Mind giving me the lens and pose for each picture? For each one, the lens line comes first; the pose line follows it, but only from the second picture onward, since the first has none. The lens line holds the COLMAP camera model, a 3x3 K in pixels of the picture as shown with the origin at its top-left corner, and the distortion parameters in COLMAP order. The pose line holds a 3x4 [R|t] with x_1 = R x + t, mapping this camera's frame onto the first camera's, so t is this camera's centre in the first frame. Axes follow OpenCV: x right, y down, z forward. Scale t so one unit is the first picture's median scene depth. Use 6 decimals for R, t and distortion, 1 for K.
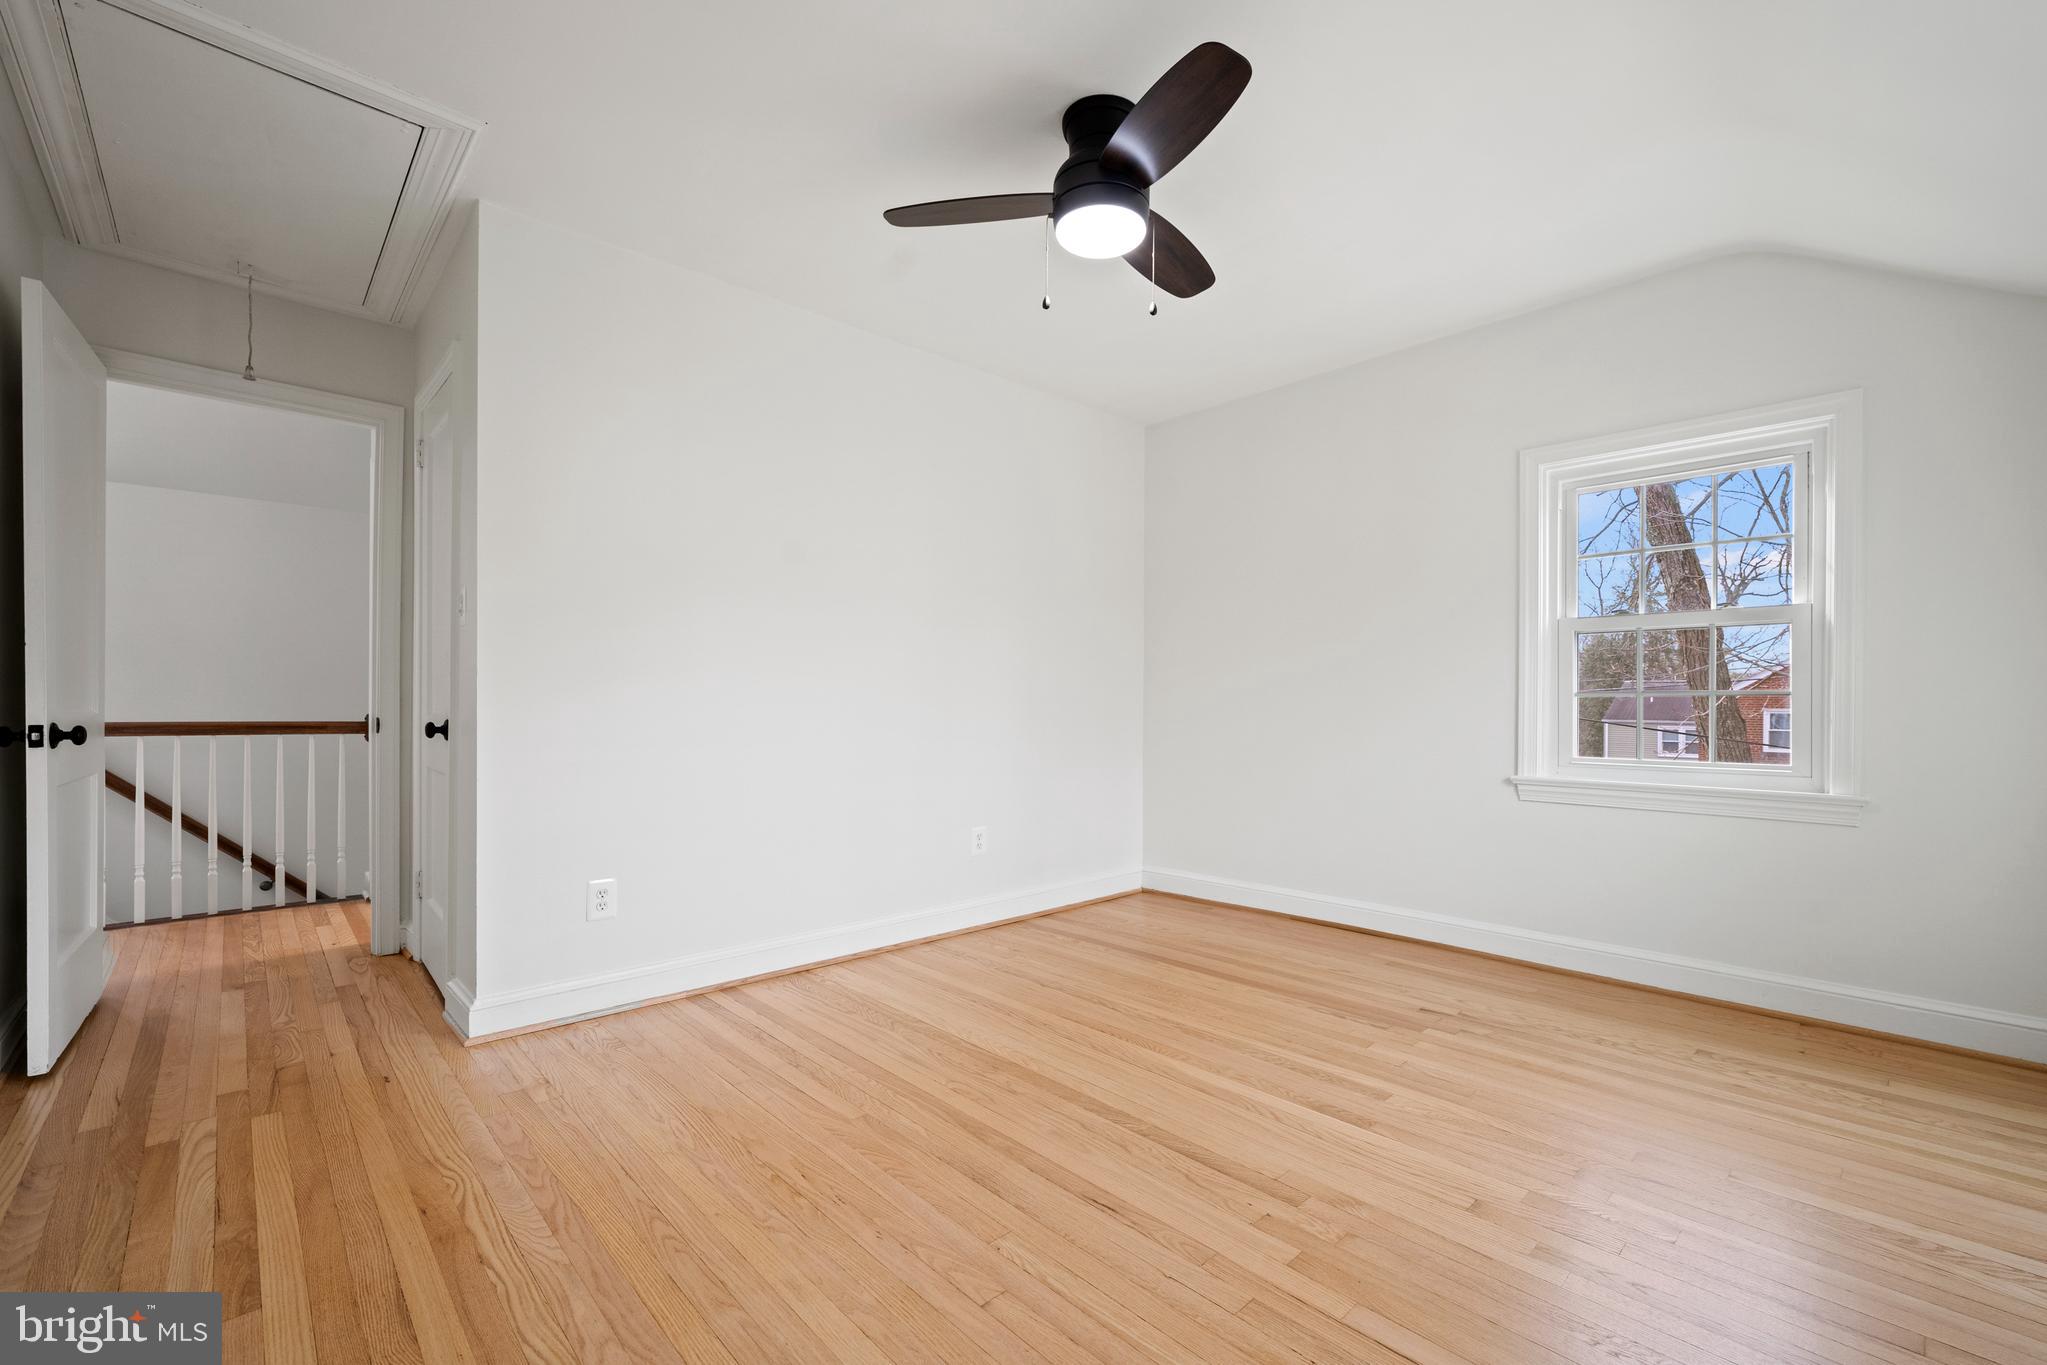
lens RADIAL K [[859.4, 0, 1020.6], [0, 859.4, 702.3], [0, 0, 1]] dist [-0.012807, -0.000163]
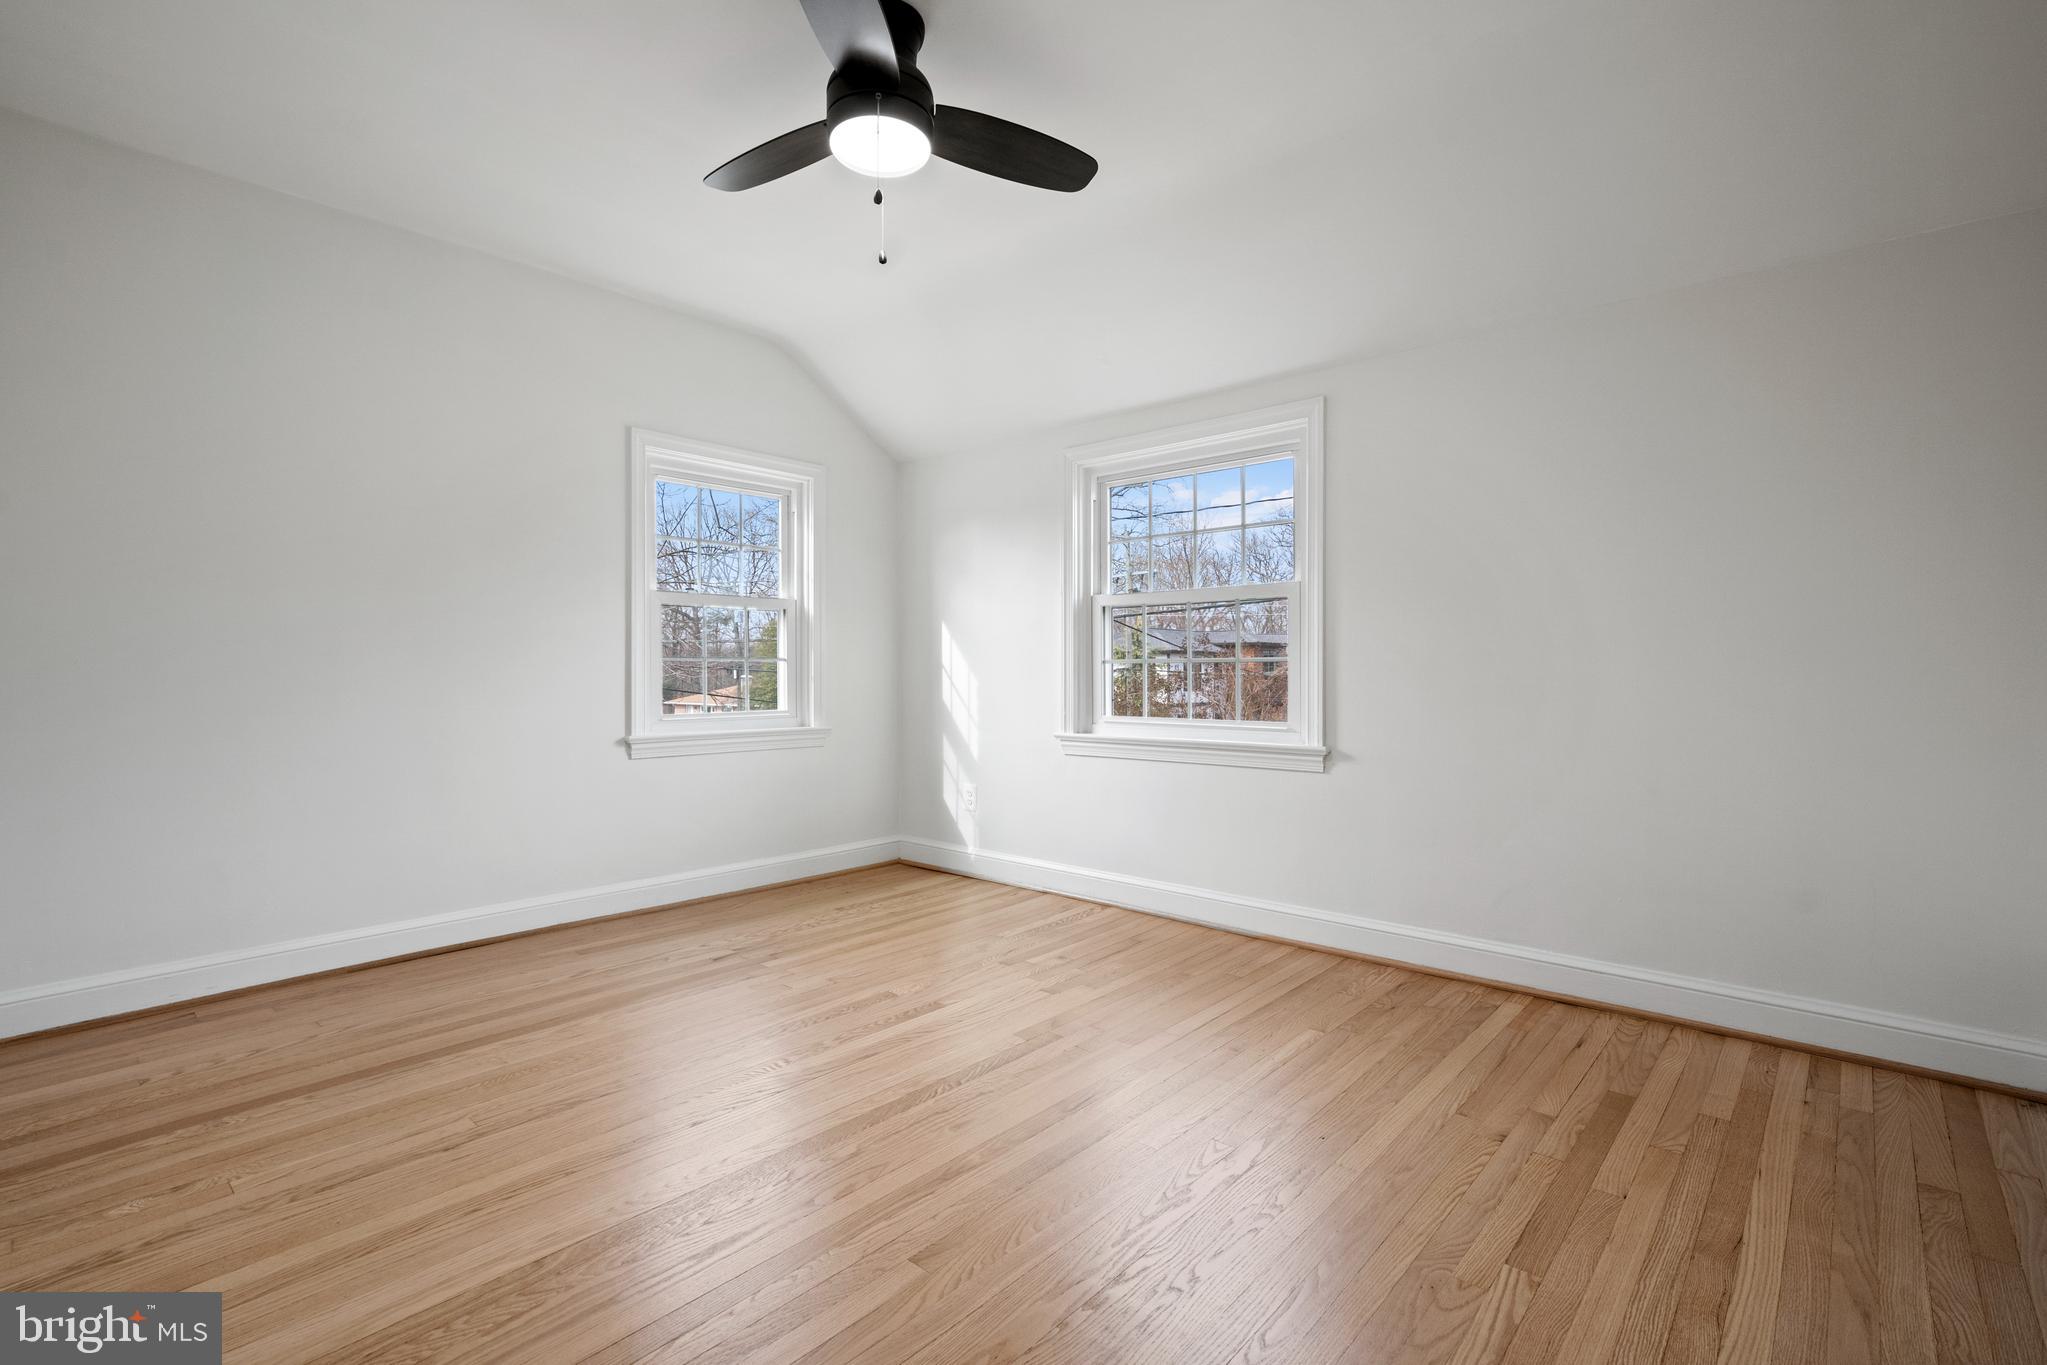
lens RADIAL K [[936.1, 0, 1025.4], [0, 936.1, 667.9], [0, 0, 1]] dist [0.000580, 0.000141]
pose [[-0.091607, -0.002478, 0.995792, -0.721216], [-0.004612, 0.999987, 0.002064, -0.002429], [-0.995785, -0.004403, -0.091617, 0.744182]]
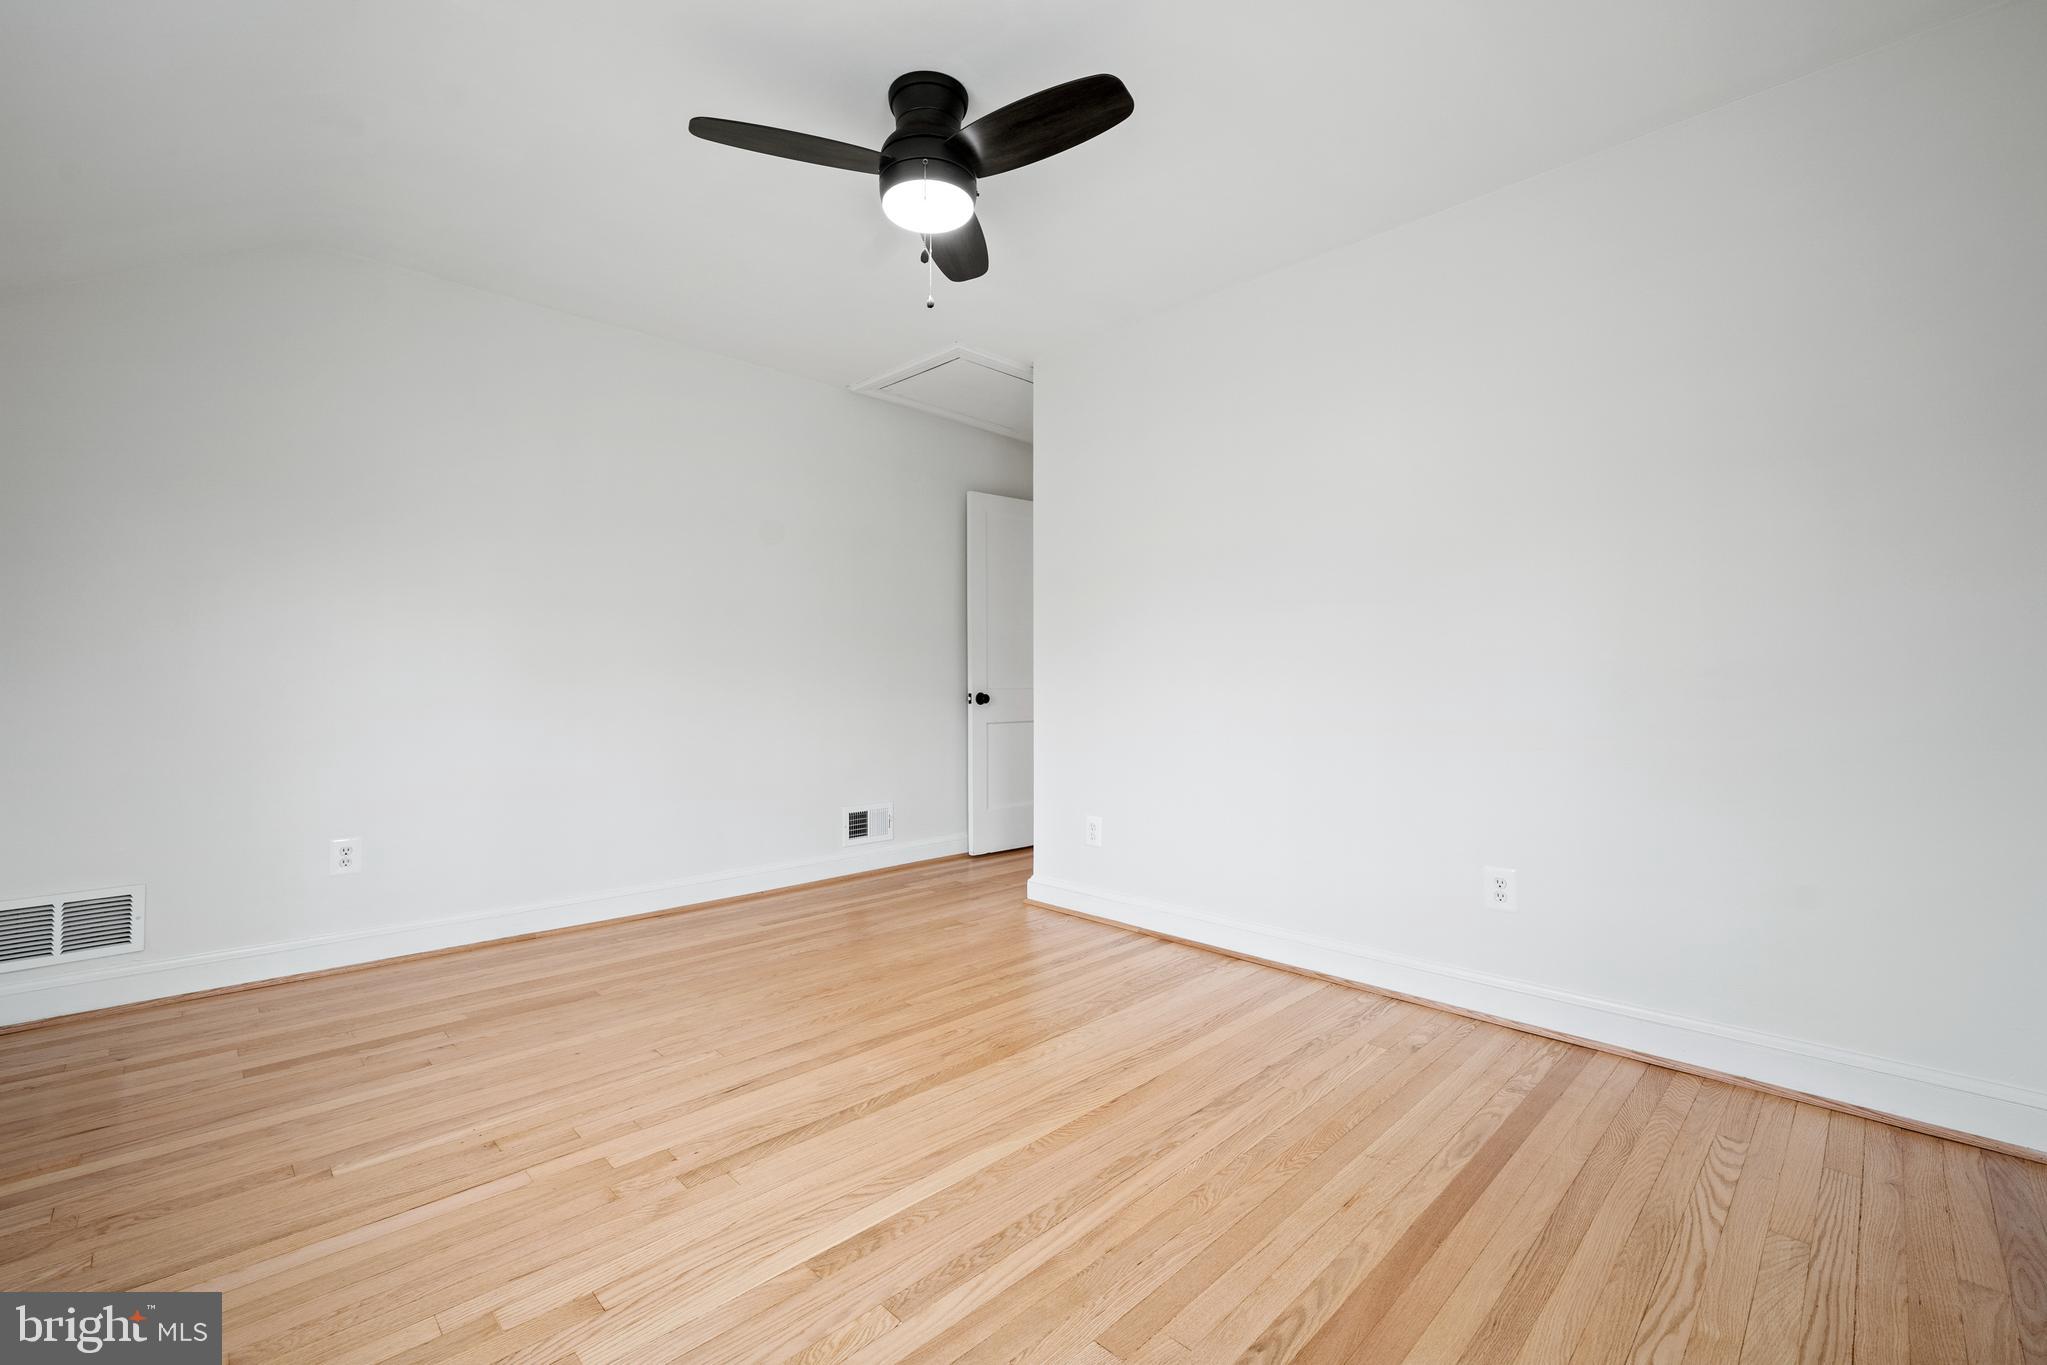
lens RADIAL K [[859.4, 0, 1020.6], [0, 859.4, 702.3], [0, 0, 1]] dist [-0.012807, -0.000163]
pose [[0.032125, 0.020926, -0.999265, 0.828322], [0.000842, 0.999780, 0.020964, 0.003629], [0.999484, -0.001515, 0.032100, 0.852417]]
